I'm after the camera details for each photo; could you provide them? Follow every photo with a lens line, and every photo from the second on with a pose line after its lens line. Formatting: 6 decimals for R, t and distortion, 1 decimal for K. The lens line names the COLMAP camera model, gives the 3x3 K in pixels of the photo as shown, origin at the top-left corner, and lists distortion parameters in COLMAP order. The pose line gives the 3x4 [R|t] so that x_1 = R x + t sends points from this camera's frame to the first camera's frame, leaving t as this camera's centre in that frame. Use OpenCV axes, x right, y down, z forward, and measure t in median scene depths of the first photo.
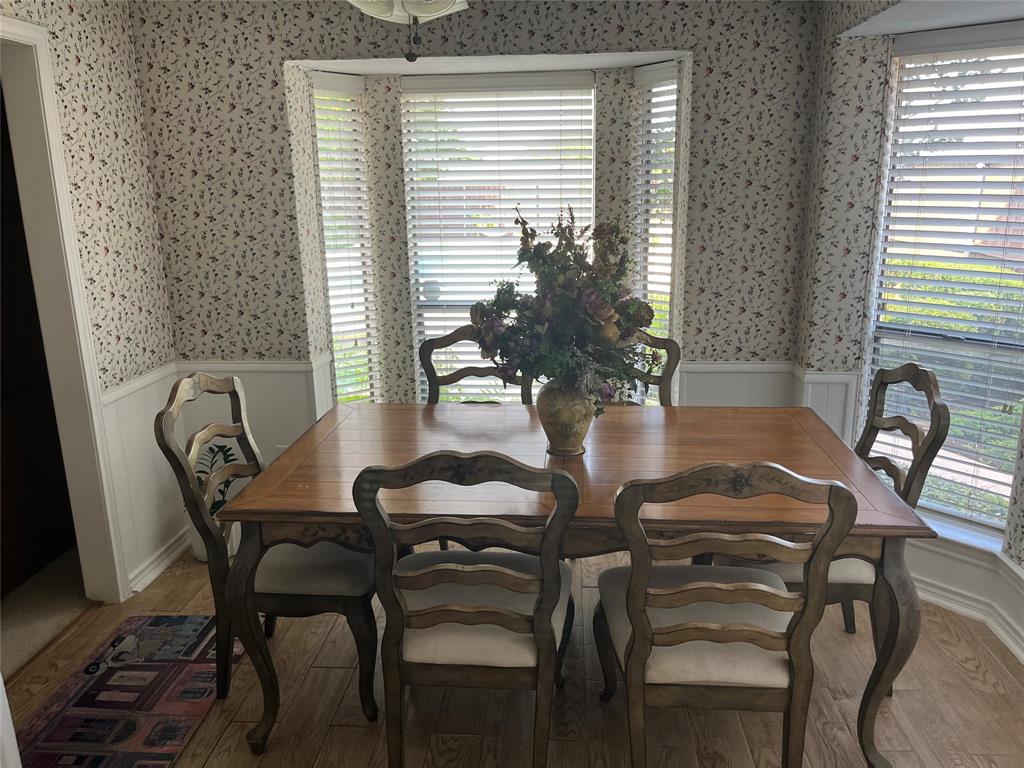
lens RADIAL K [[787.0, 0, 514.4], [0, 787.0, 375.8], [0, 0, 1]] dist [0.005052, -0.002152]
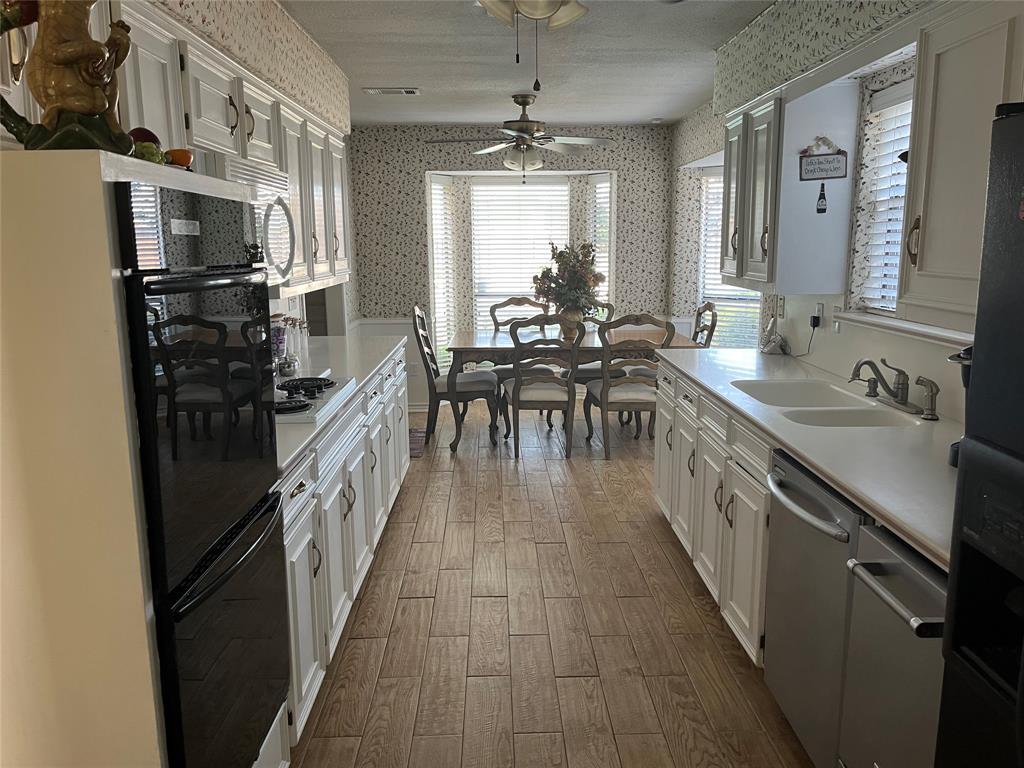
lens RADIAL K [[787.0, 0, 510.7], [0, 787.0, 388.4], [0, 0, 1]] dist [0.005052, -0.002152]
pose [[0.995489, -0.008704, 0.094482, -0.274103], [0.014079, 0.998311, -0.056372, 0.304414], [-0.093831, 0.057447, 0.993929, -1.090003]]
